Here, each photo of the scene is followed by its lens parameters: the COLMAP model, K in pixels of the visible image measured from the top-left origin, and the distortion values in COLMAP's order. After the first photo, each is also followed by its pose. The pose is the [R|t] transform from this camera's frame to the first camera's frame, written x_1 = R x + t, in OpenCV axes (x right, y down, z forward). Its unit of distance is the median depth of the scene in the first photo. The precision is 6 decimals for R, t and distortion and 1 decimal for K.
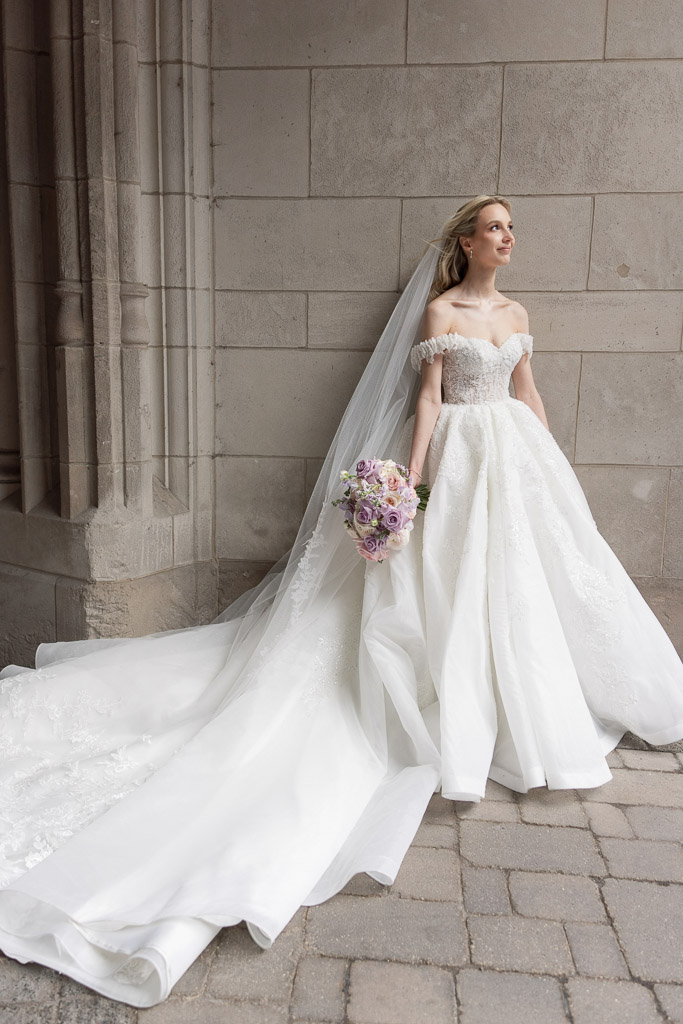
lens RADIAL K [[875.9, 0, 335.9], [0, 875.9, 514.4], [0, 0, 1]] dist [0.113674, -0.110631]
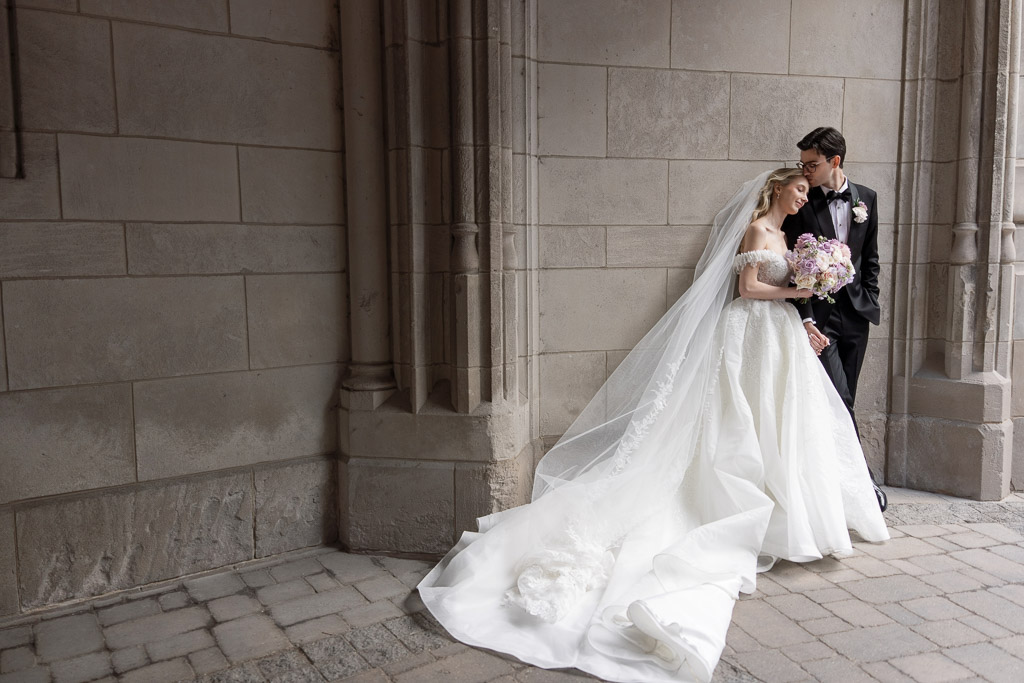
lens RADIAL K [[875.9, 0, 514.5], [0, 875.9, 345.1], [0, 0, 1]] dist [0.113674, -0.110631]
pose [[0.912109, -0.065020, 0.404759, -0.731519], [0.091435, 0.994736, -0.046253, -0.026591], [-0.399621, 0.079197, 0.913253, -0.142948]]
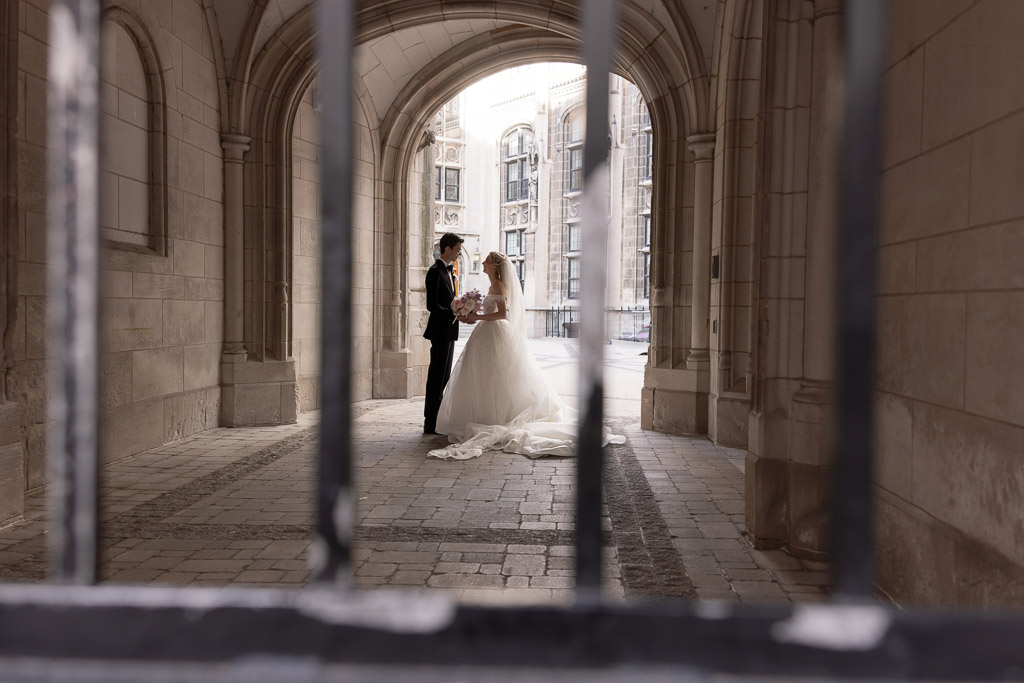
lens RADIAL K [[875.9, 0, 512.0], [0, 875.9, 339.6], [0, 0, 1]] dist [0.113674, -0.110631]
pose [[0.235990, -0.040509, 0.970911, -2.961448], [0.162192, 0.986758, 0.001748, 0.052455], [-0.958125, 0.157061, 0.239435, -0.425419]]
